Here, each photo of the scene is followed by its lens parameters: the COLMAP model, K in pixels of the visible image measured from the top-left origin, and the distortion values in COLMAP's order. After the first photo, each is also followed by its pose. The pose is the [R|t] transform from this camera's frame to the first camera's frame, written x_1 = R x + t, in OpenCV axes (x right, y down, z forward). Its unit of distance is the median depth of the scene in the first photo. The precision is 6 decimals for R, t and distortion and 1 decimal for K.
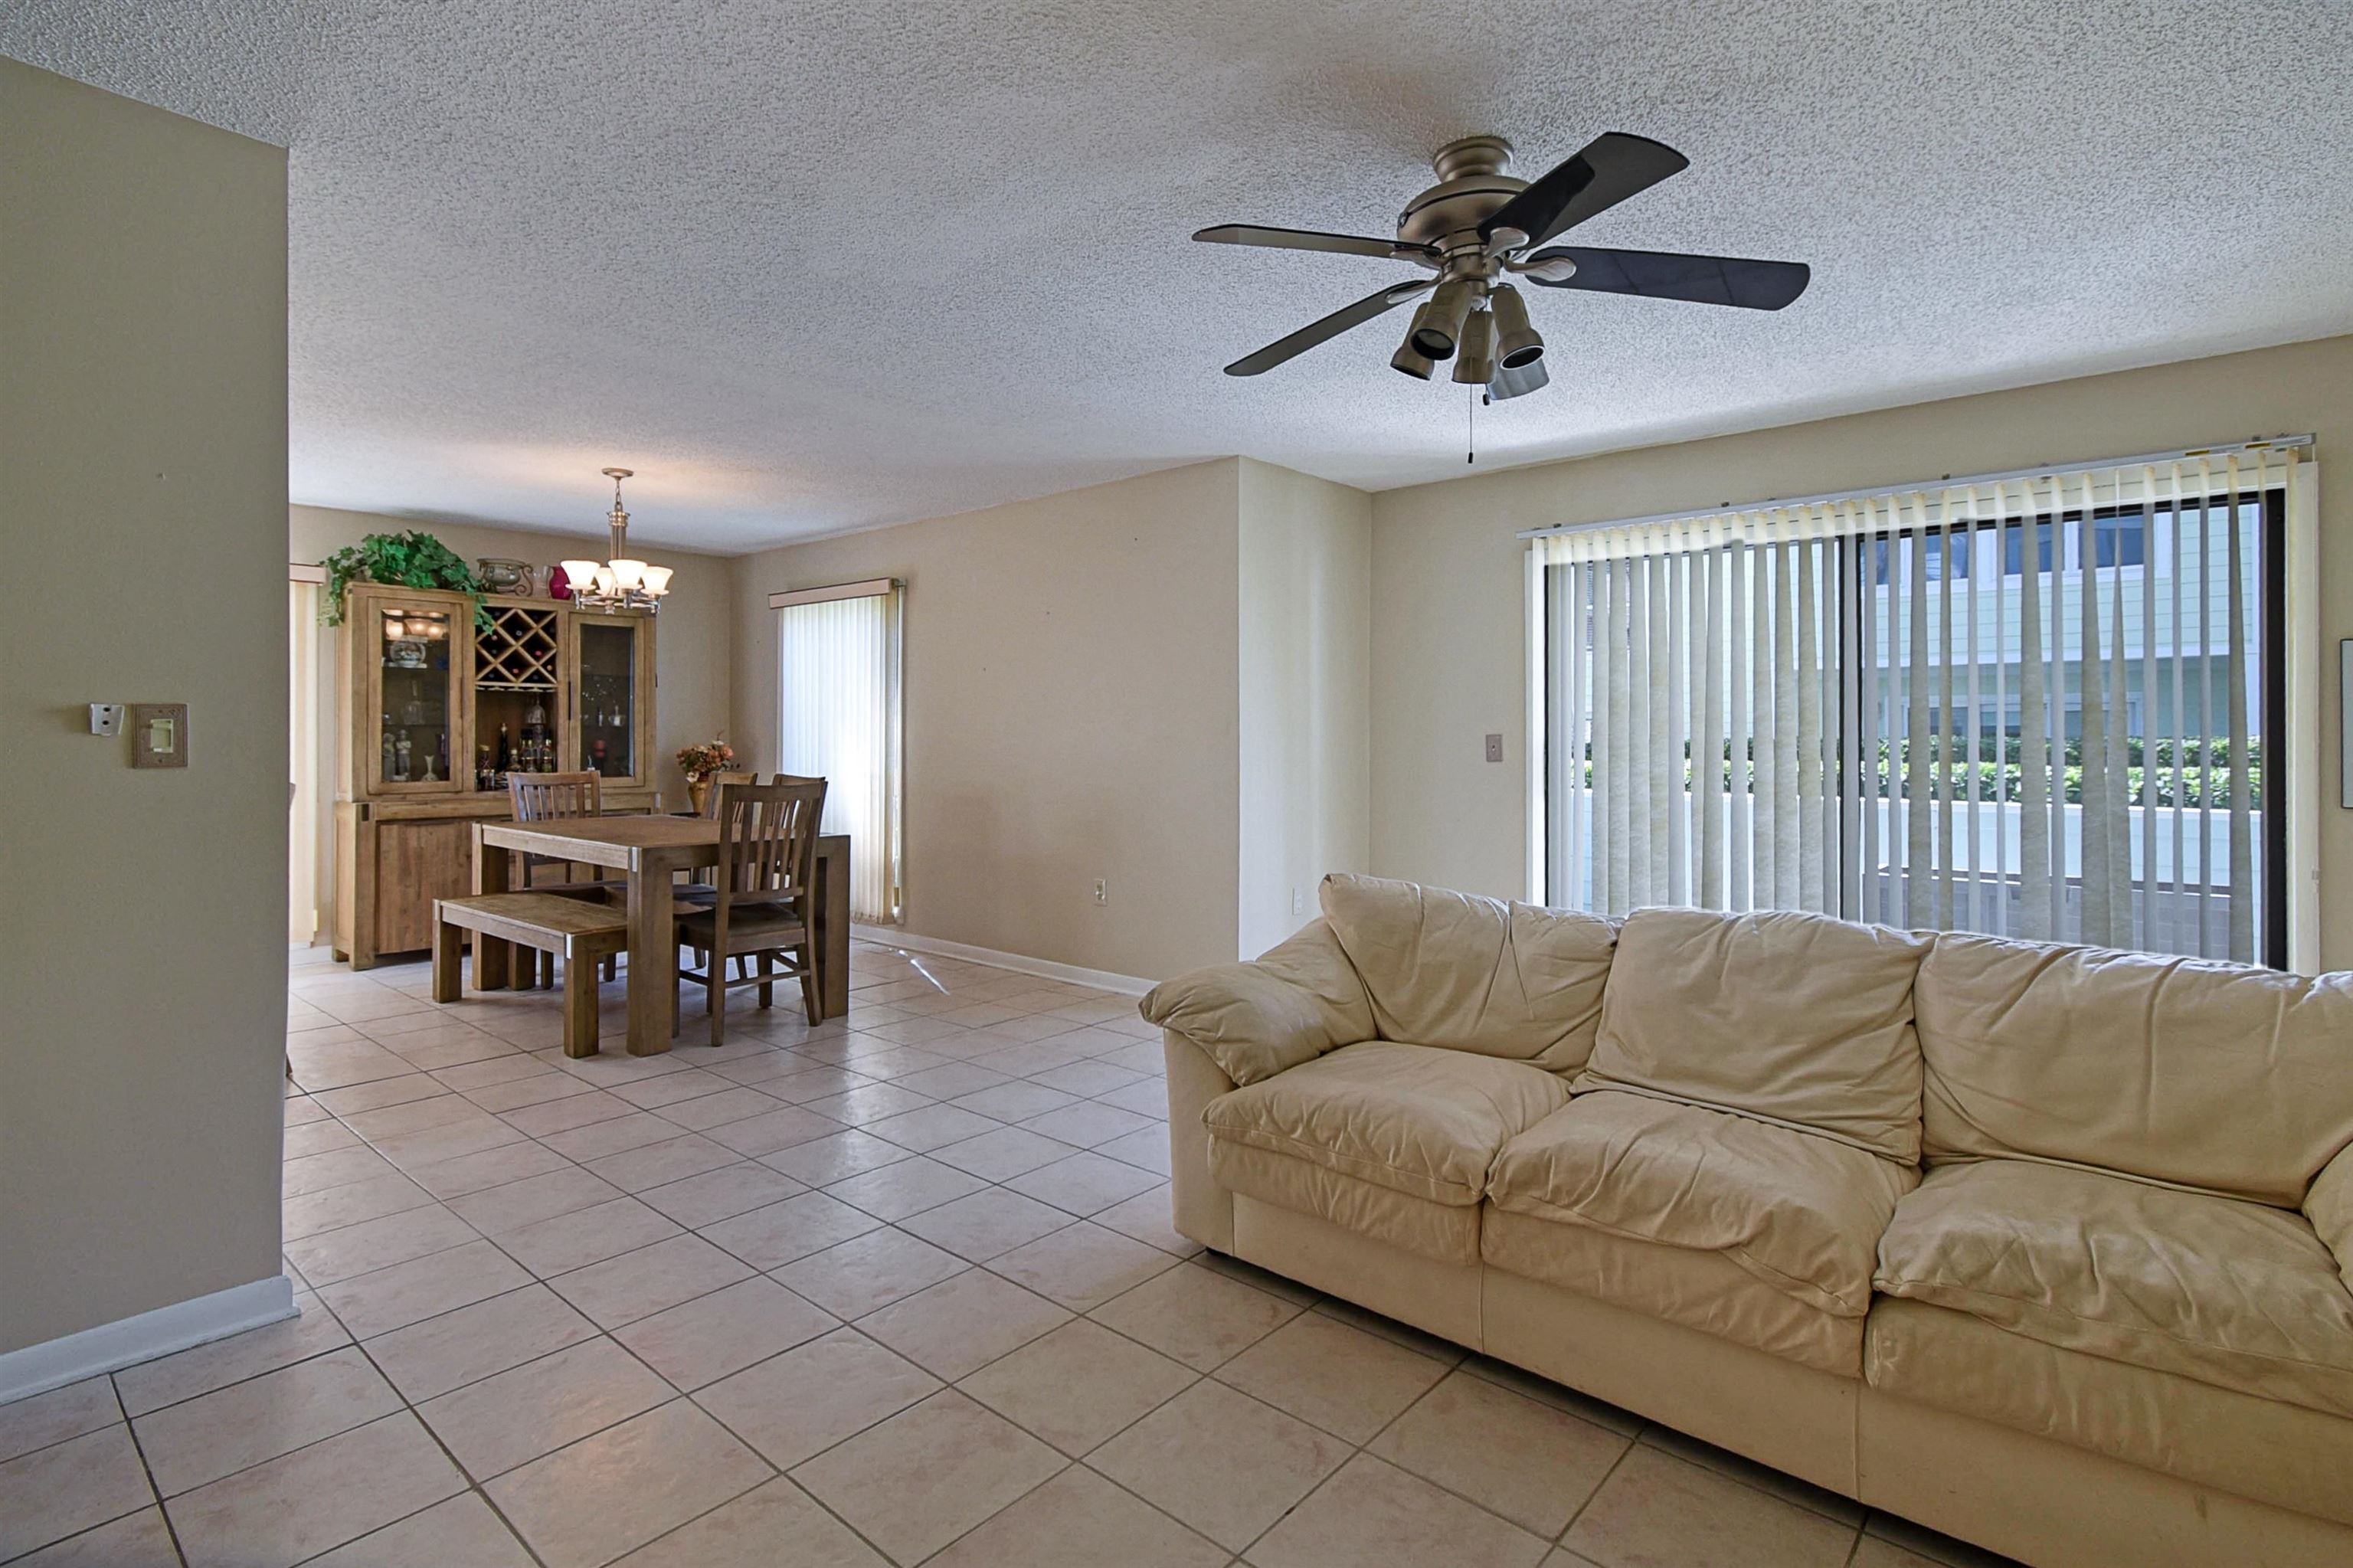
lens RADIAL K [[1134.5, 0, 1173.8], [0, 1134.5, 792.3], [0, 0, 1]] dist [0.000005, -0.000853]
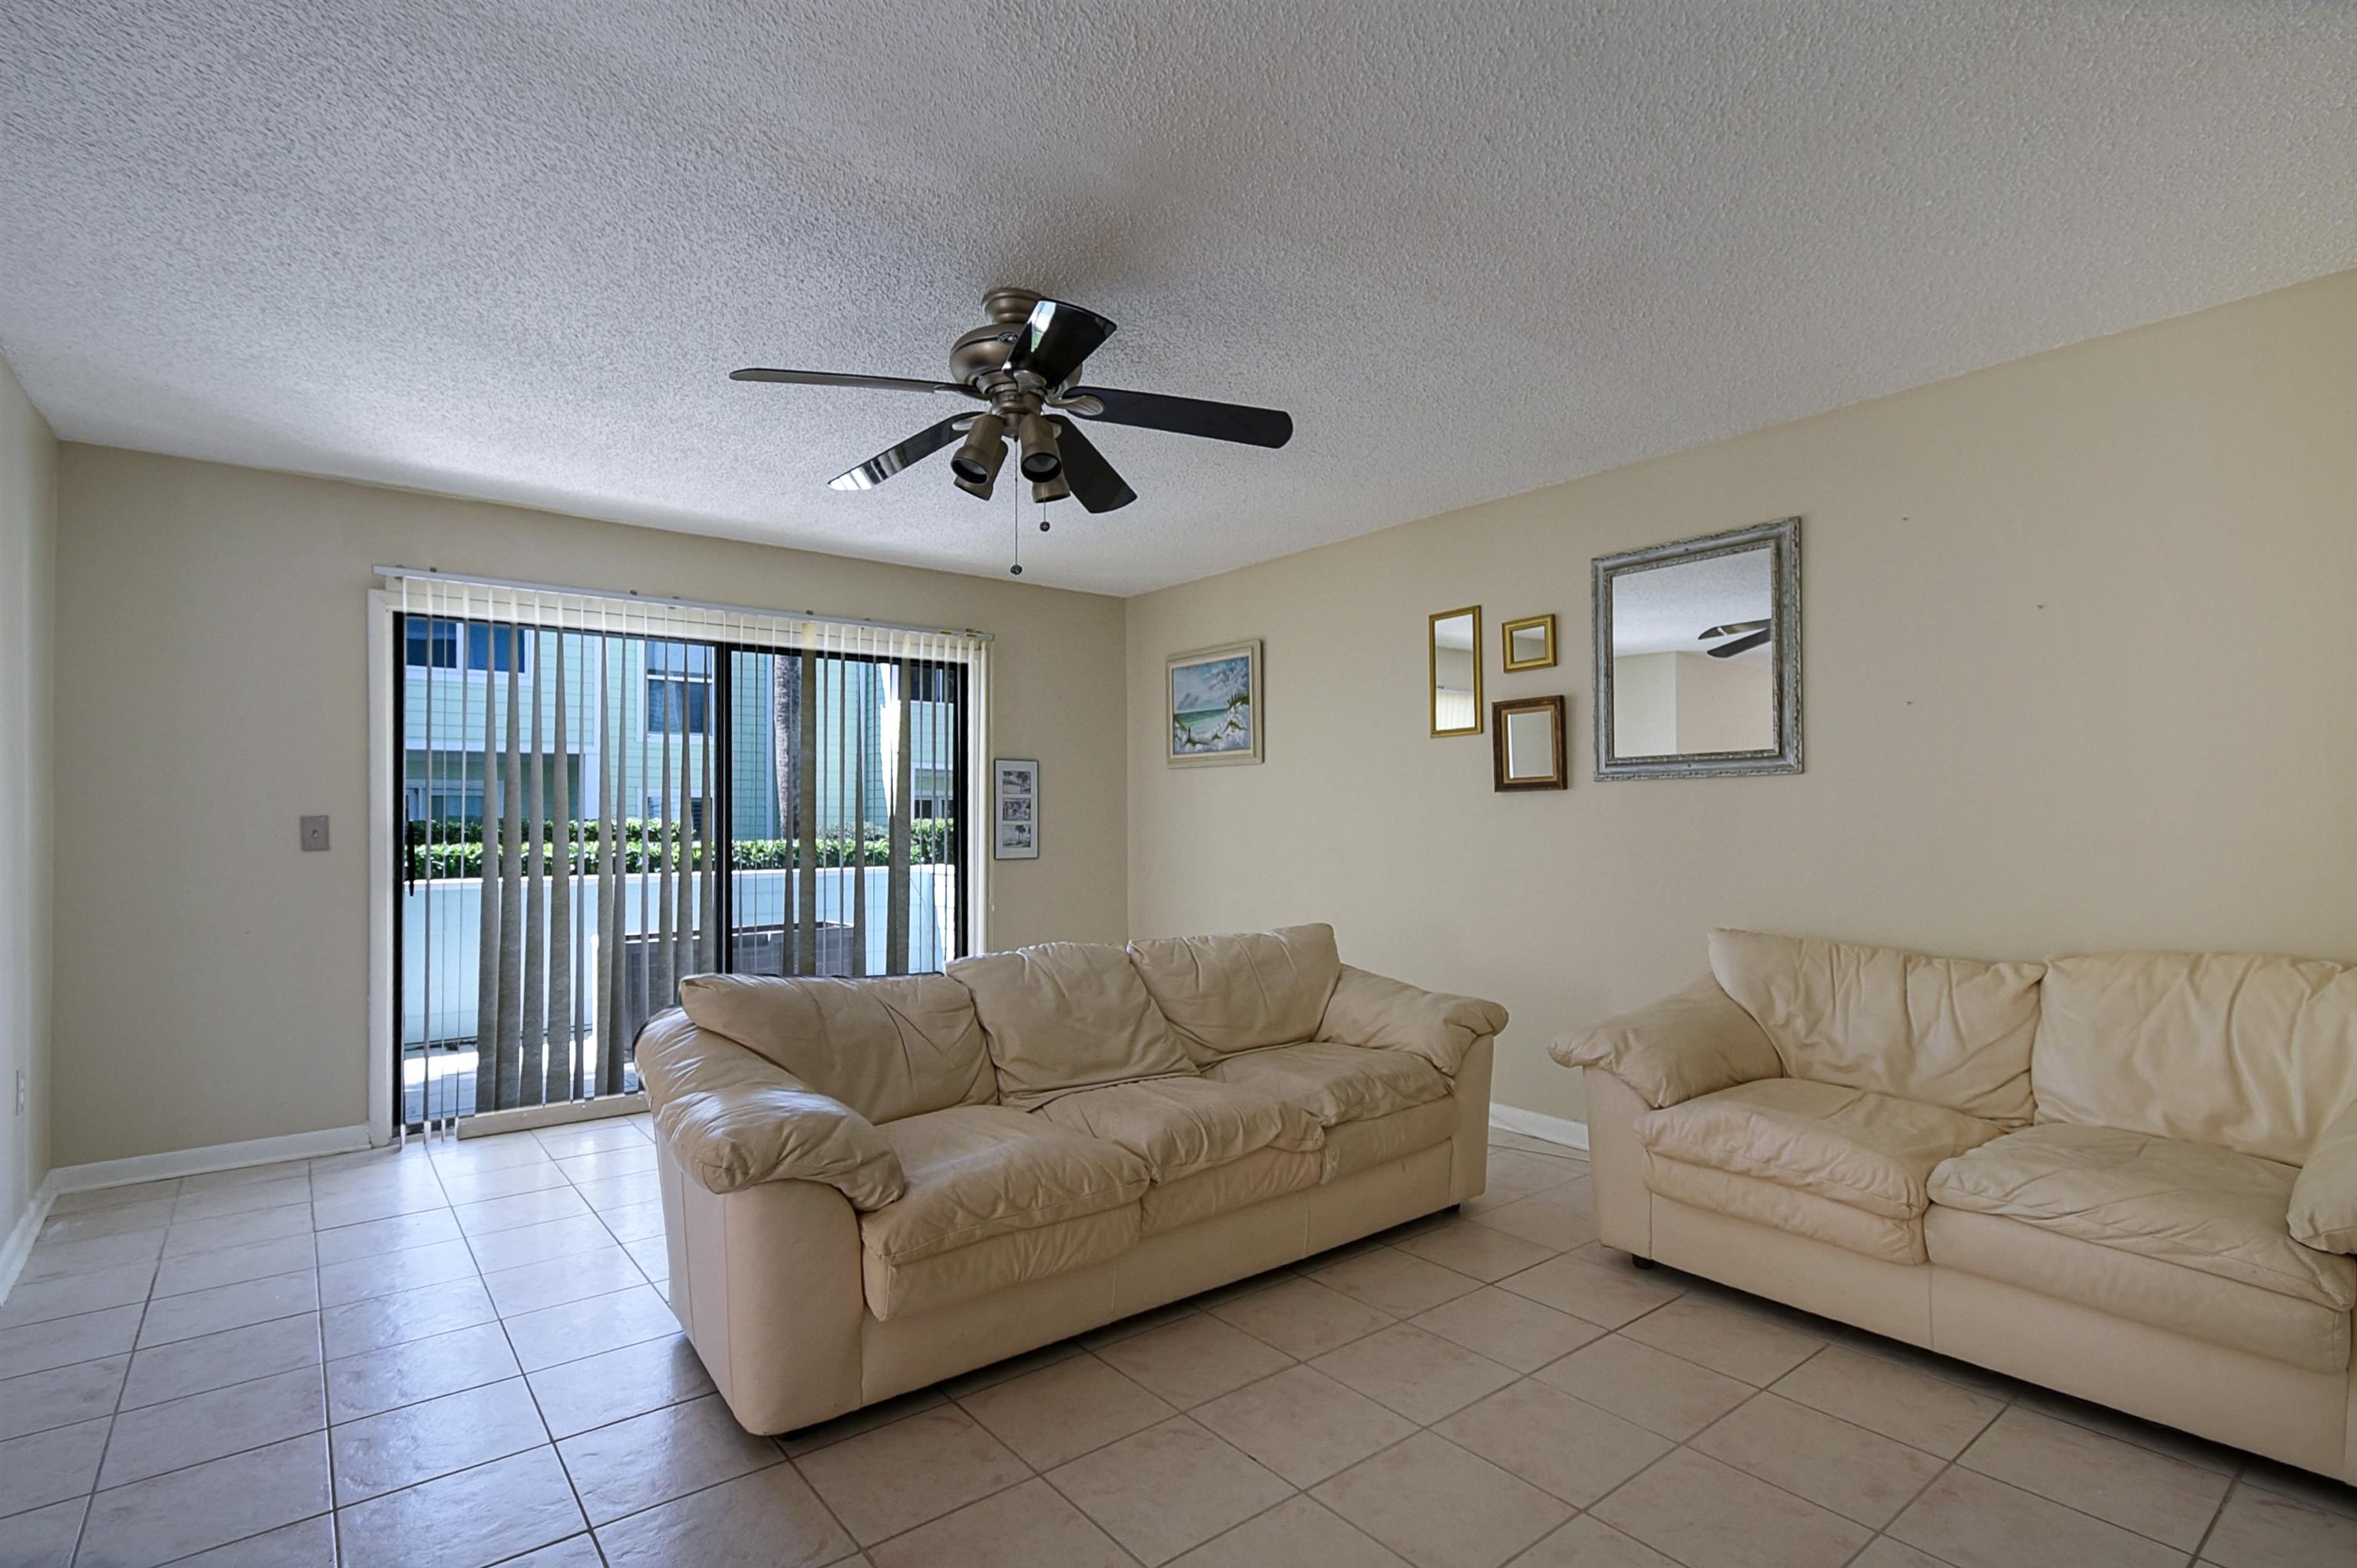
lens RADIAL K [[1121.2, 0, 1165.9], [0, 1121.2, 862.4], [0, 0, 1]] dist [-0.000820, -0.000205]
pose [[0.181648, -0.039347, 0.982576, -0.768826], [0.051139, 0.998225, 0.030519, -0.027147], [-0.982033, 0.044705, 0.183338, 0.615348]]
